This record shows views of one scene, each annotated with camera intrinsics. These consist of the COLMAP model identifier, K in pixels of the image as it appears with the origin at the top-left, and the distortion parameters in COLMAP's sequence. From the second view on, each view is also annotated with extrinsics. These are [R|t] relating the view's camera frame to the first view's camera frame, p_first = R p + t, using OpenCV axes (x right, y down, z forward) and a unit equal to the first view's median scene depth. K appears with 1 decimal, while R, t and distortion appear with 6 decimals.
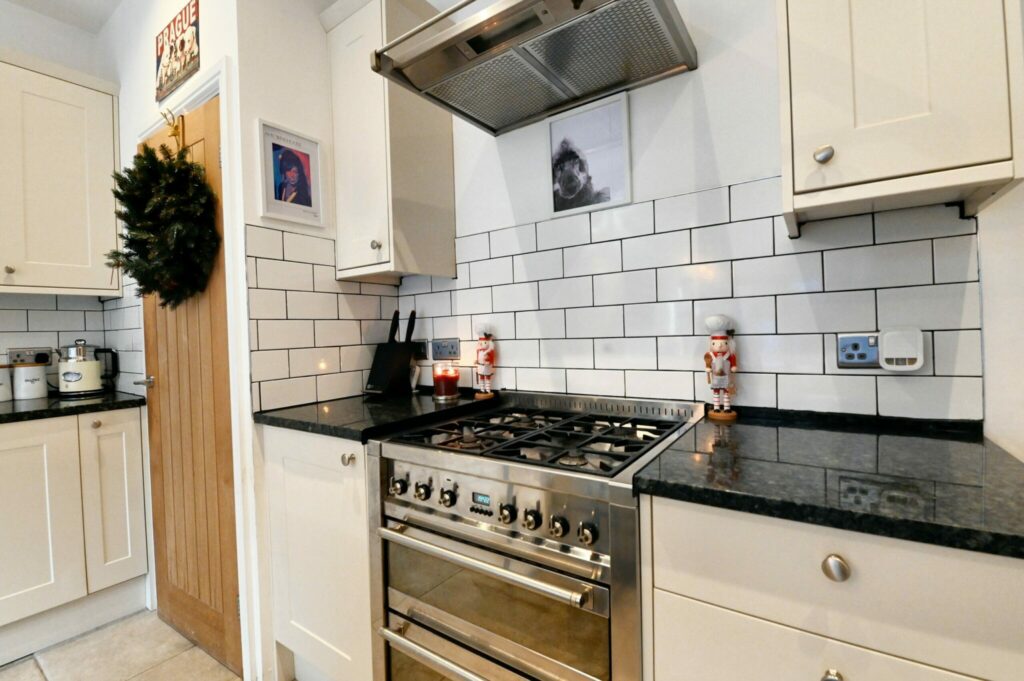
lens RADIAL K [[439.9, 0, 514.0], [0, 439.9, 338.4], [0, 0, 1]] dist [-0.007311, -0.007246]
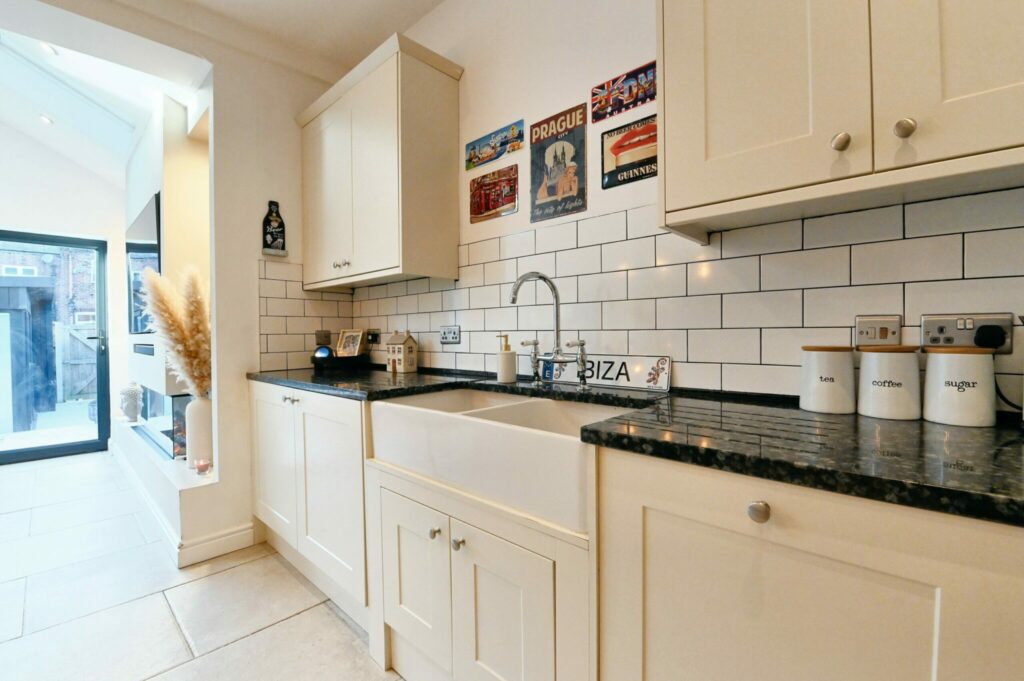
lens RADIAL K [[439.9, 0, 517.5], [0, 439.9, 339.8], [0, 0, 1]] dist [-0.007311, -0.007246]
pose [[-0.145008, 0.040794, -0.988589, -0.732879], [-0.006698, 0.999086, 0.042209, 0.042337], [0.989408, 0.012742, -0.144602, 0.735115]]
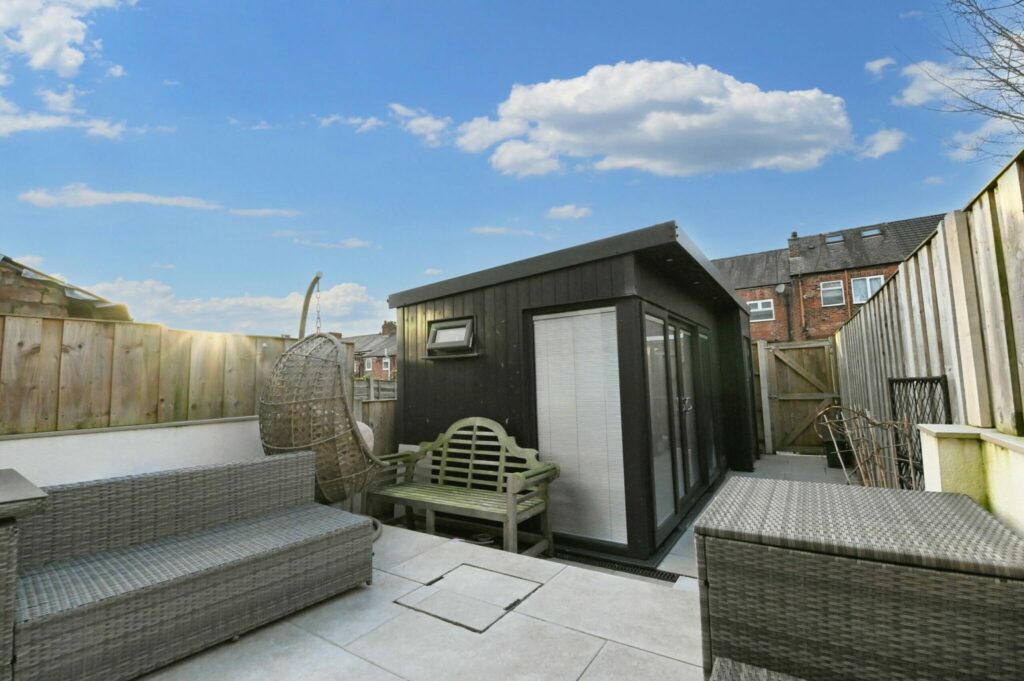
lens RADIAL K [[439.9, 0, 510.8], [0, 439.9, 342.3], [0, 0, 1]] dist [-0.007311, -0.007246]
pose [[-0.998490, 0.054006, -0.010062, -3.468875], [0.054554, 0.996321, -0.066090, 0.285182], [0.006456, -0.066539, -0.997763, -2.390237]]
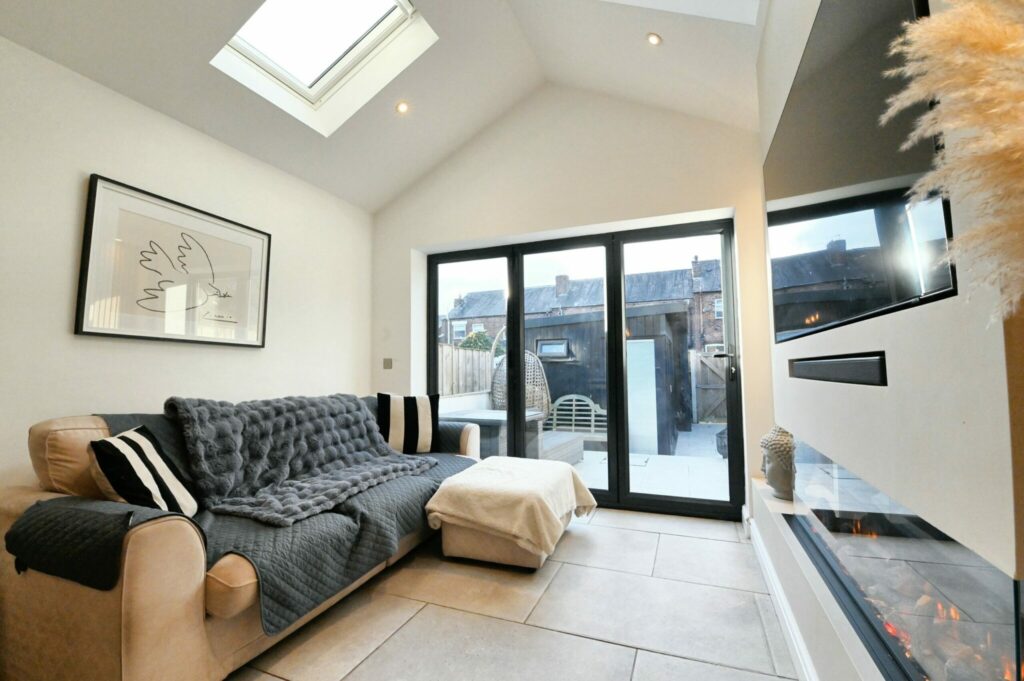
lens RADIAL K [[439.9, 0, 511.8], [0, 439.9, 342.0], [0, 0, 1]] dist [-0.007311, -0.007246]
pose [[-0.976807, 0.025144, -0.212640, -1.683890], [0.034116, 0.998671, -0.038630, 0.140839], [0.211386, -0.044988, -0.976367, -0.537233]]
